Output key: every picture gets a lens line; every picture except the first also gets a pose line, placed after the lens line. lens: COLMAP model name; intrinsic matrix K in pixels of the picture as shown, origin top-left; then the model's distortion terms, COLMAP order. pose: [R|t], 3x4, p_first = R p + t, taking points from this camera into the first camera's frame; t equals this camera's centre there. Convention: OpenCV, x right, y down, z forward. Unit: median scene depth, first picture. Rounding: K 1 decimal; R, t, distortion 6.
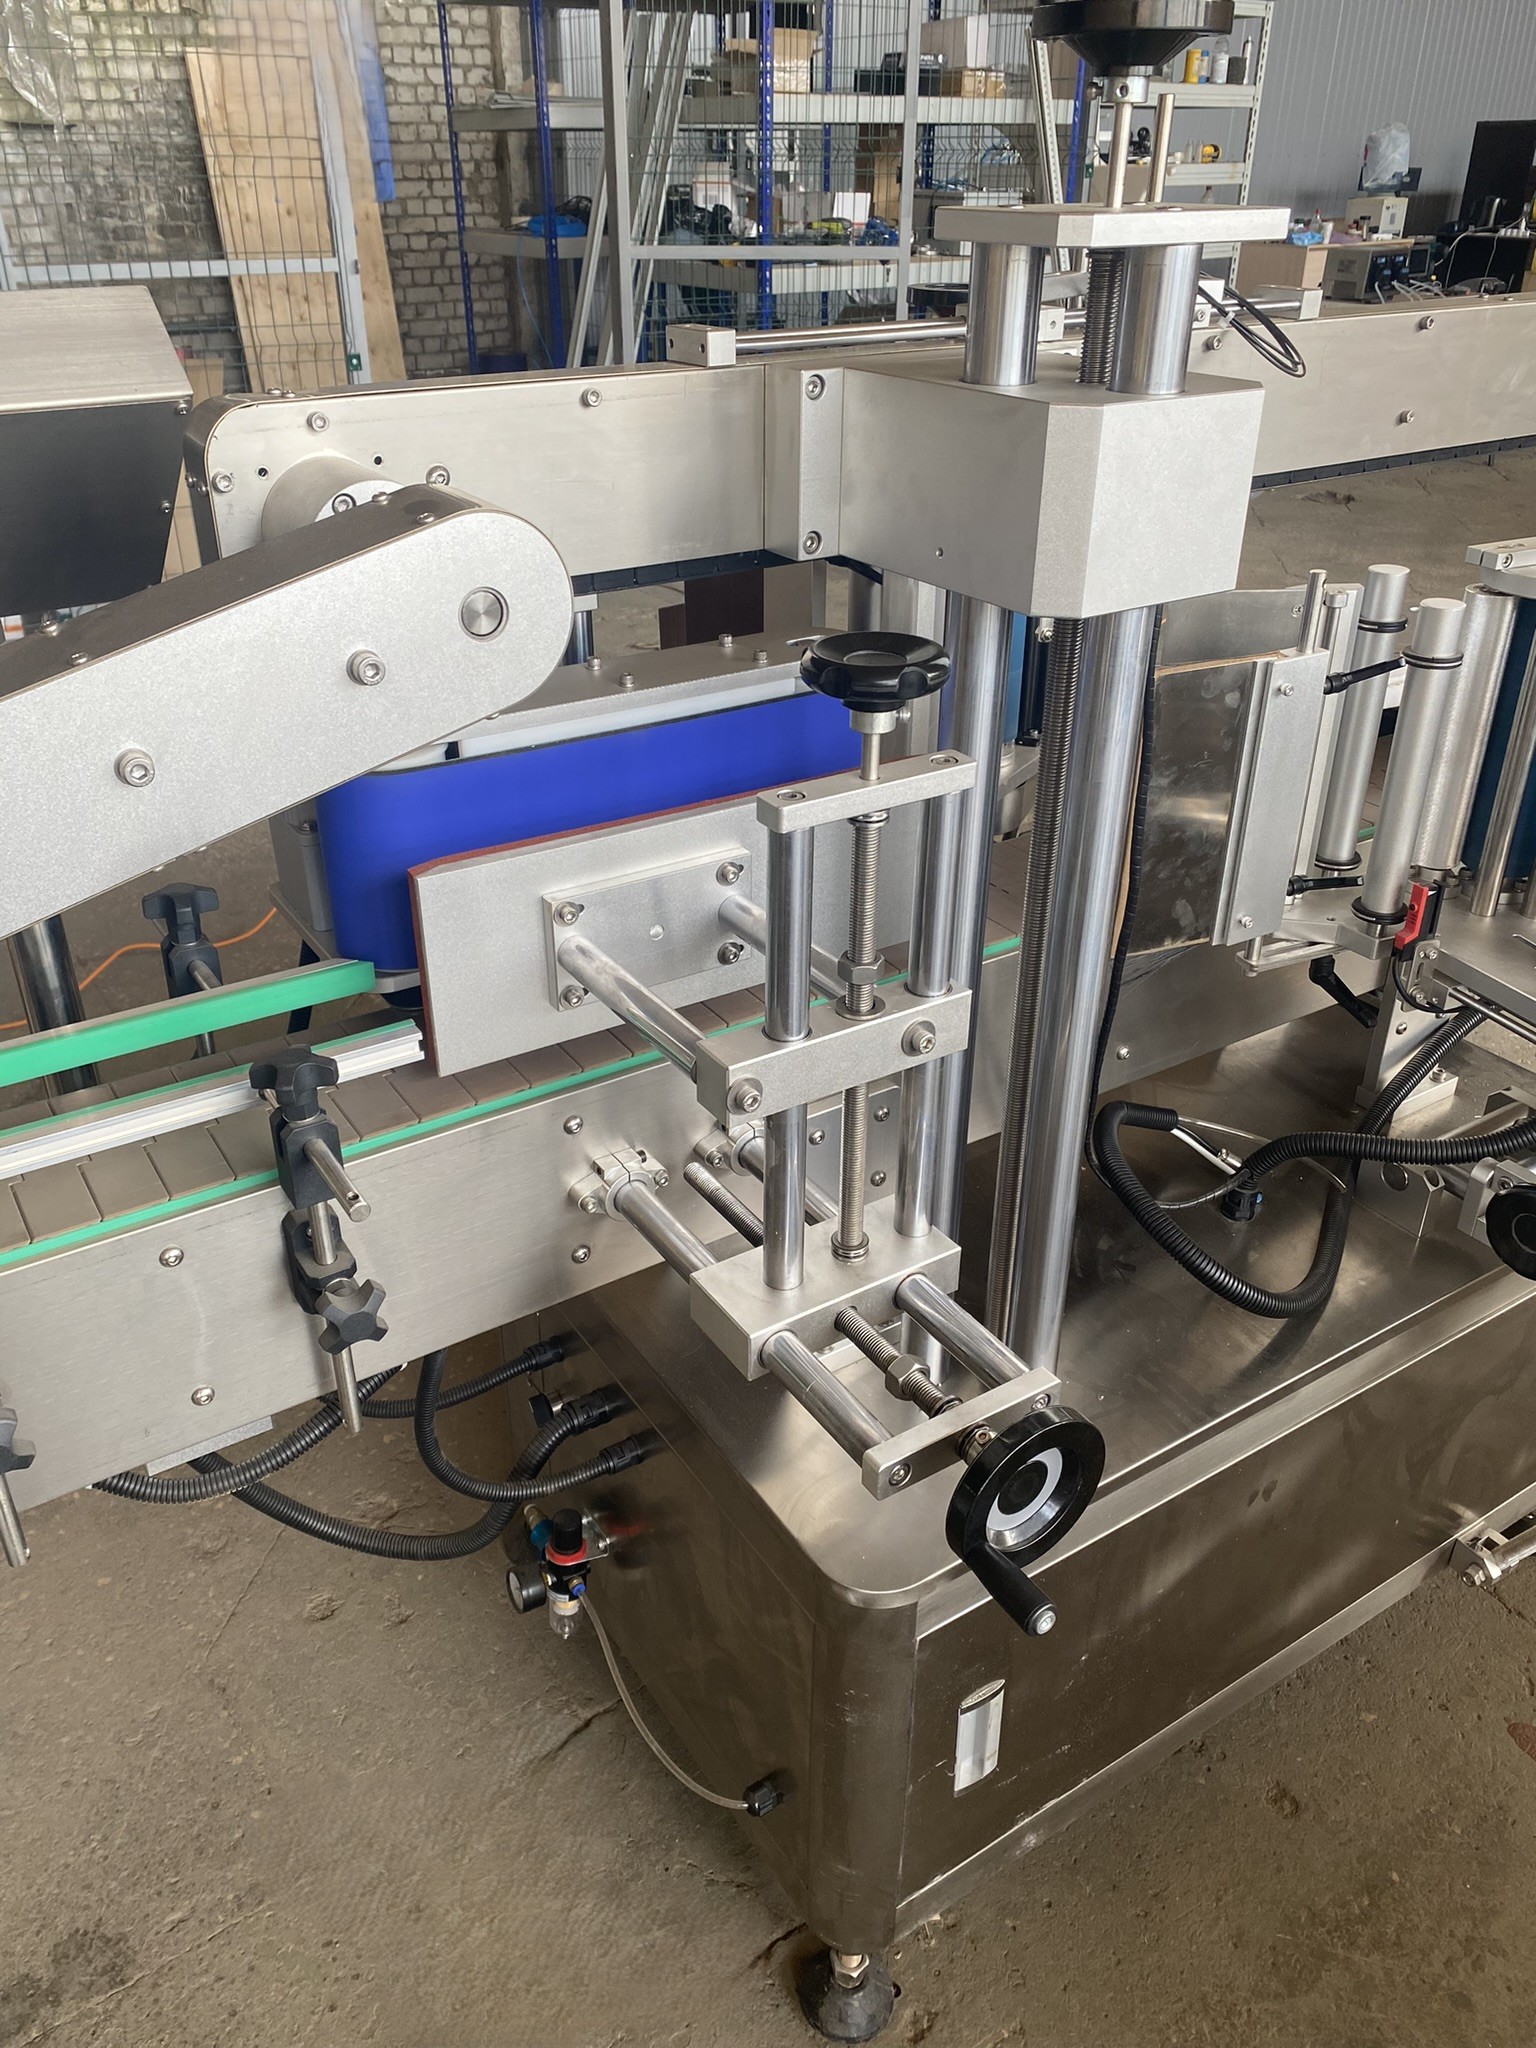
lens RADIAL K [[1536.9, 0, 745.0], [0, 1536.9, 1019.6], [0, 0, 1]] dist [-0.001074, -0.009427]
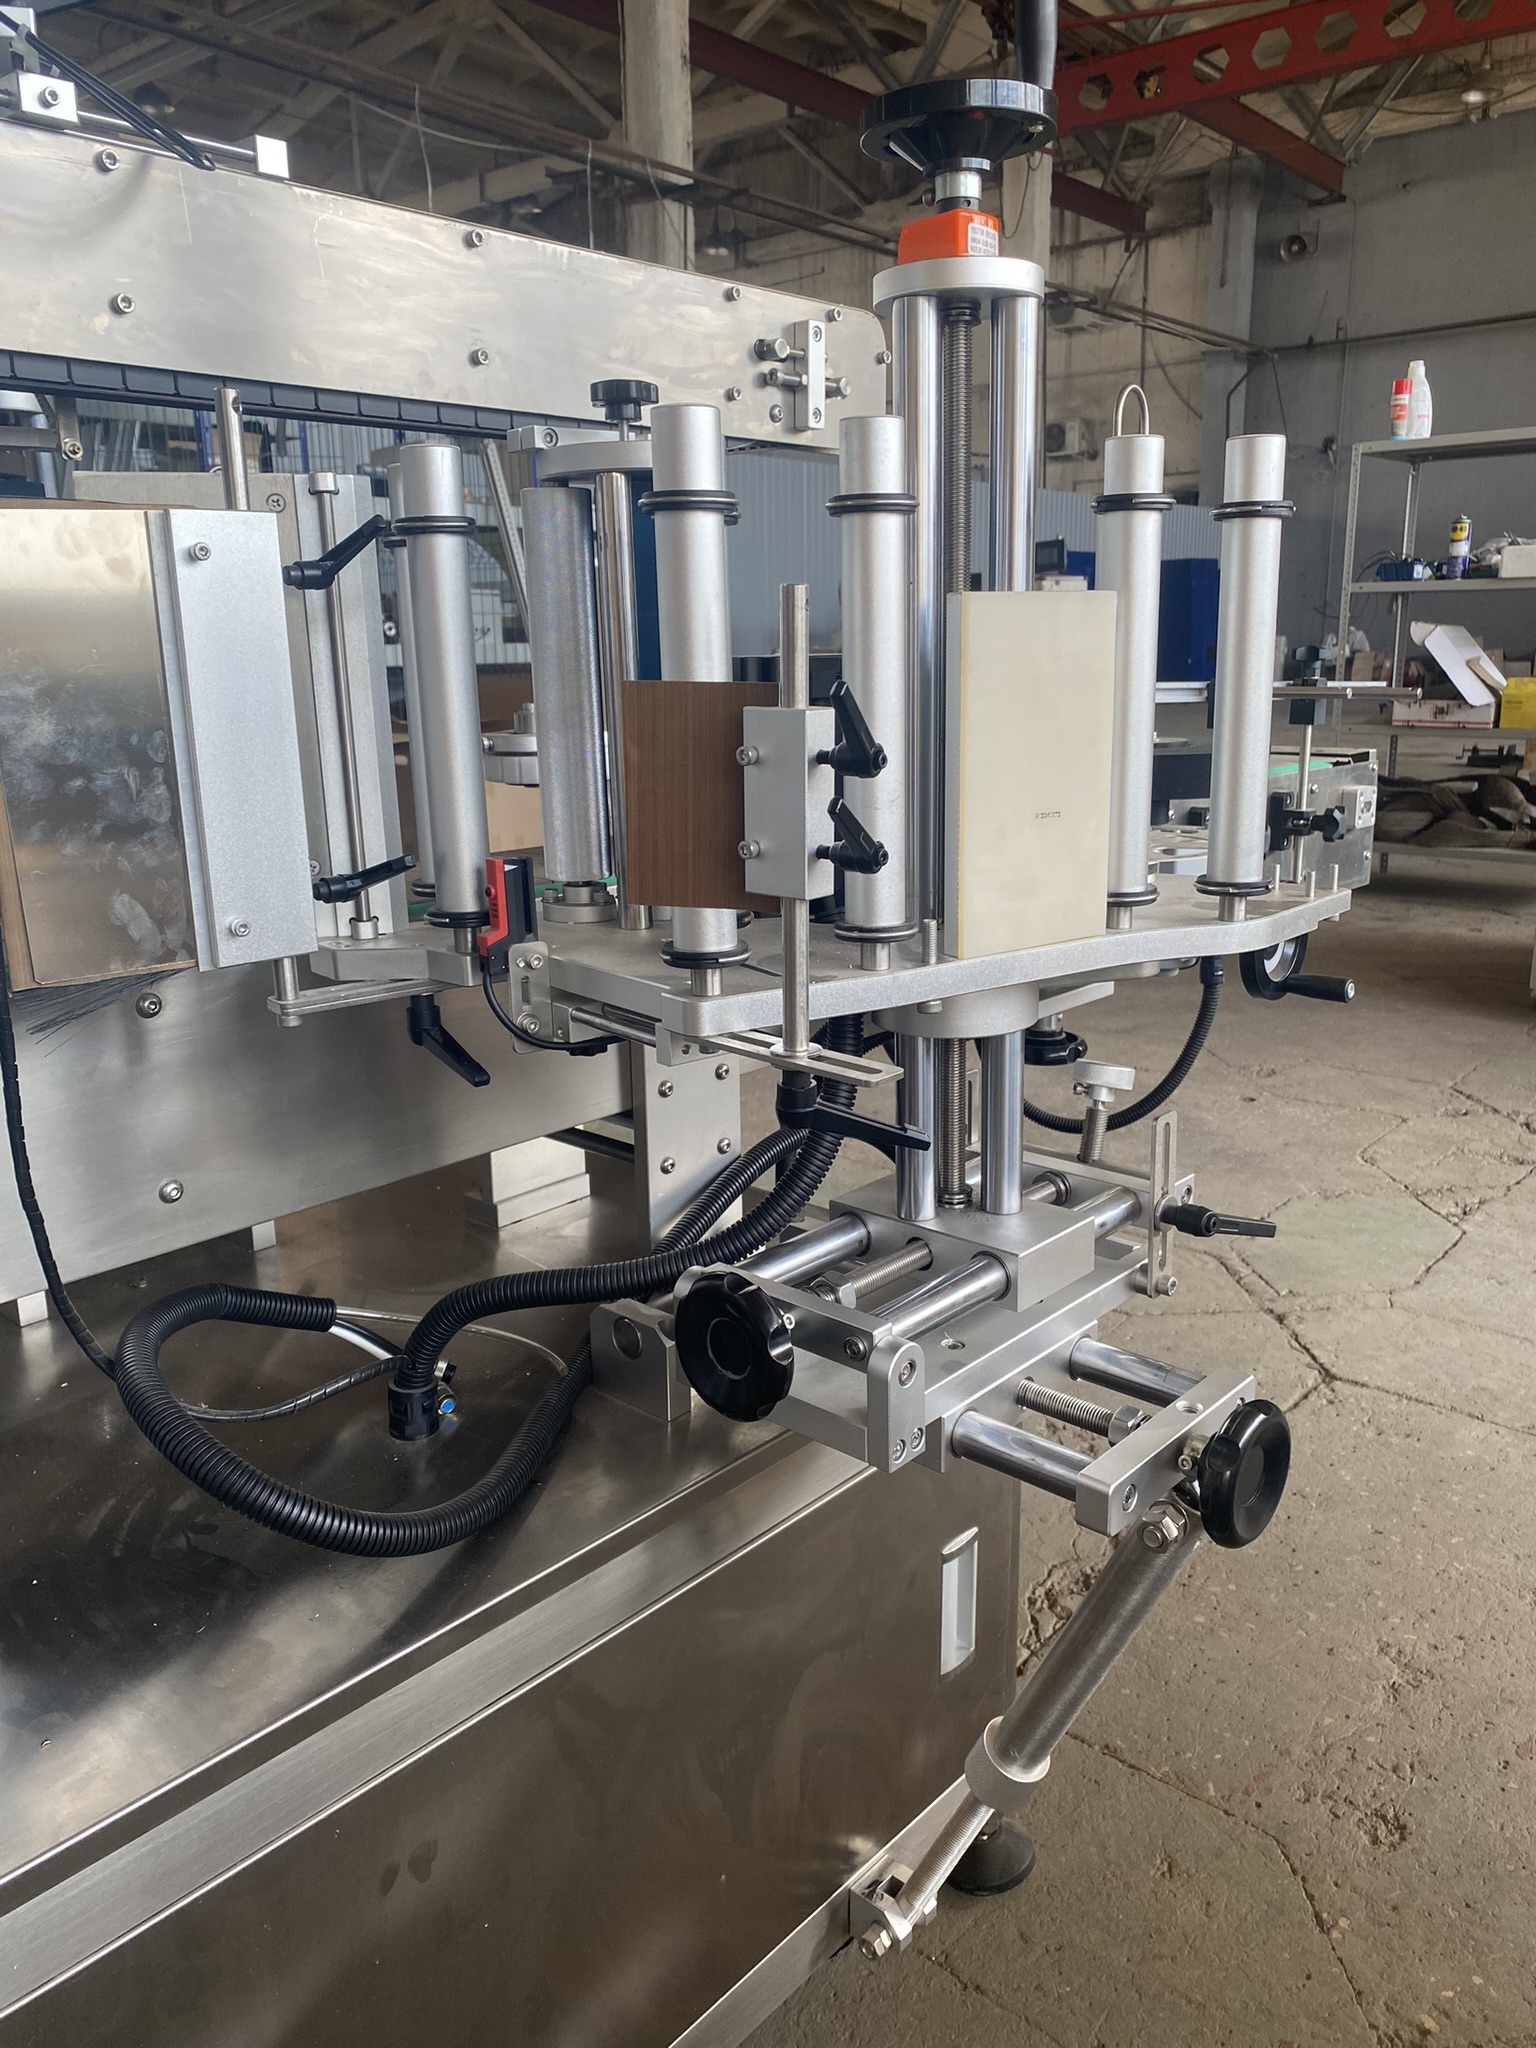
lens RADIAL K [[1536.9, 0, 745.0], [0, 1536.9, 1019.6], [0, 0, 1]] dist [-0.001074, -0.009427]
pose [[0.966152, -0.078145, 0.245852, 0.394475], [0.140365, 0.958836, -0.246841, 0.180047], [-0.216443, 0.272995, 0.937351, 0.362957]]
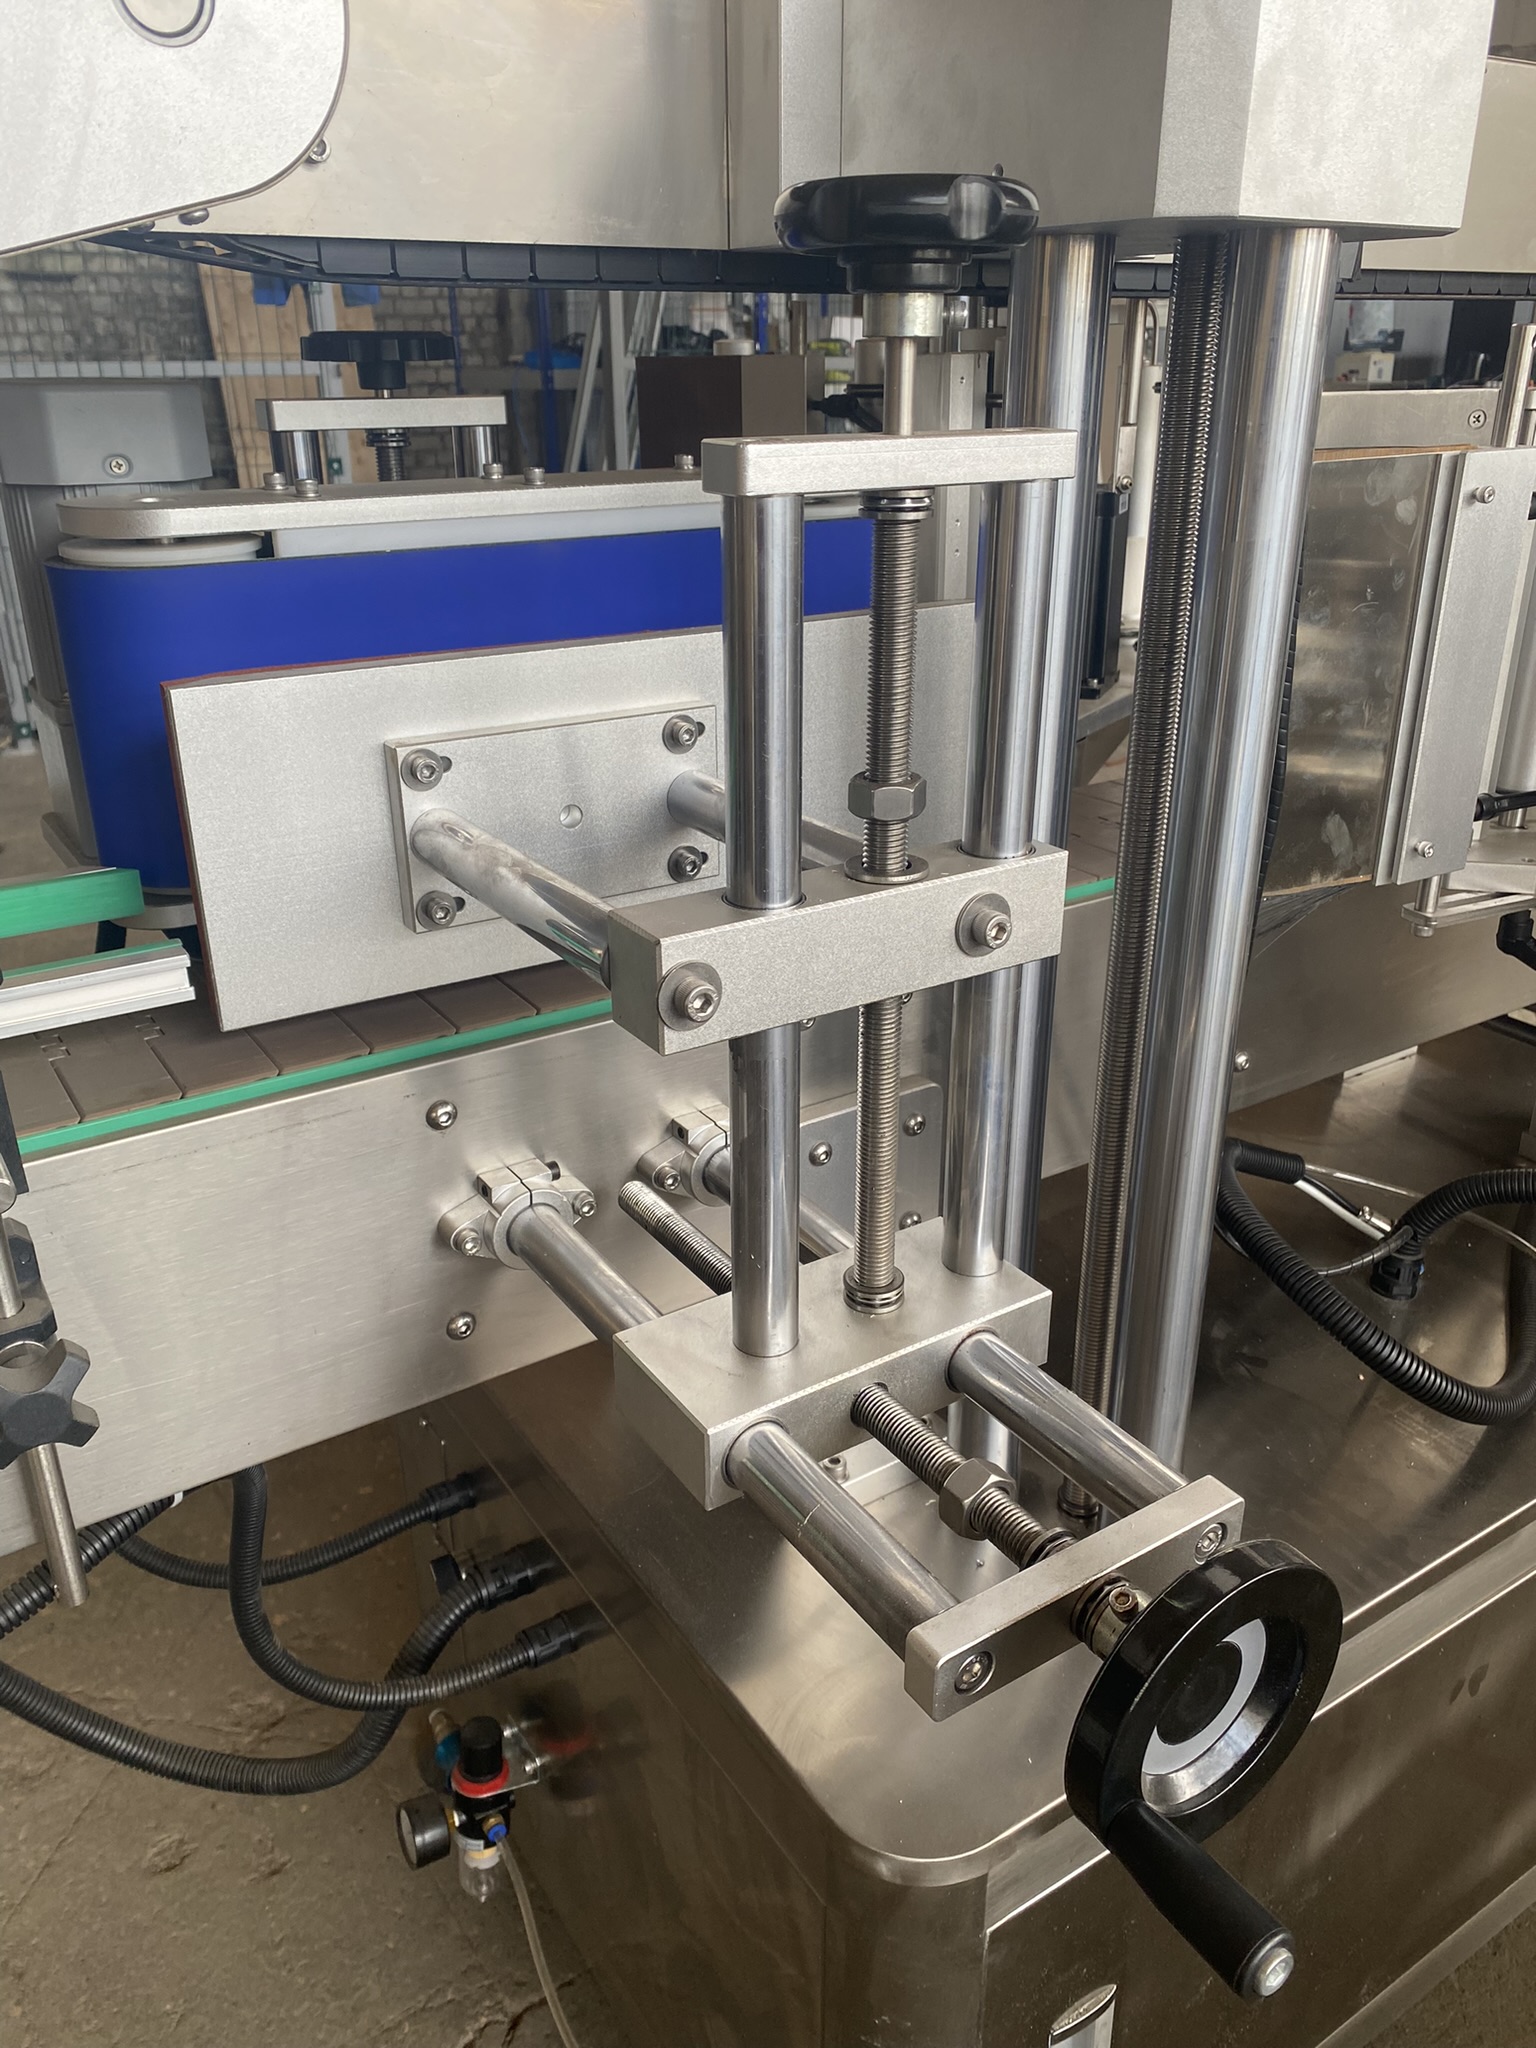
lens RADIAL K [[1570.2, 0, 768.0], [0, 1570.2, 1024.0], [0, 0, 1]] dist [-0.025467, 0.028829]
pose [[0.999907, -0.007972, 0.011064, 0.016980], [0.008997, 0.995353, -0.095875, 0.087997], [-0.010248, 0.095965, 0.995332, 0.314038]]
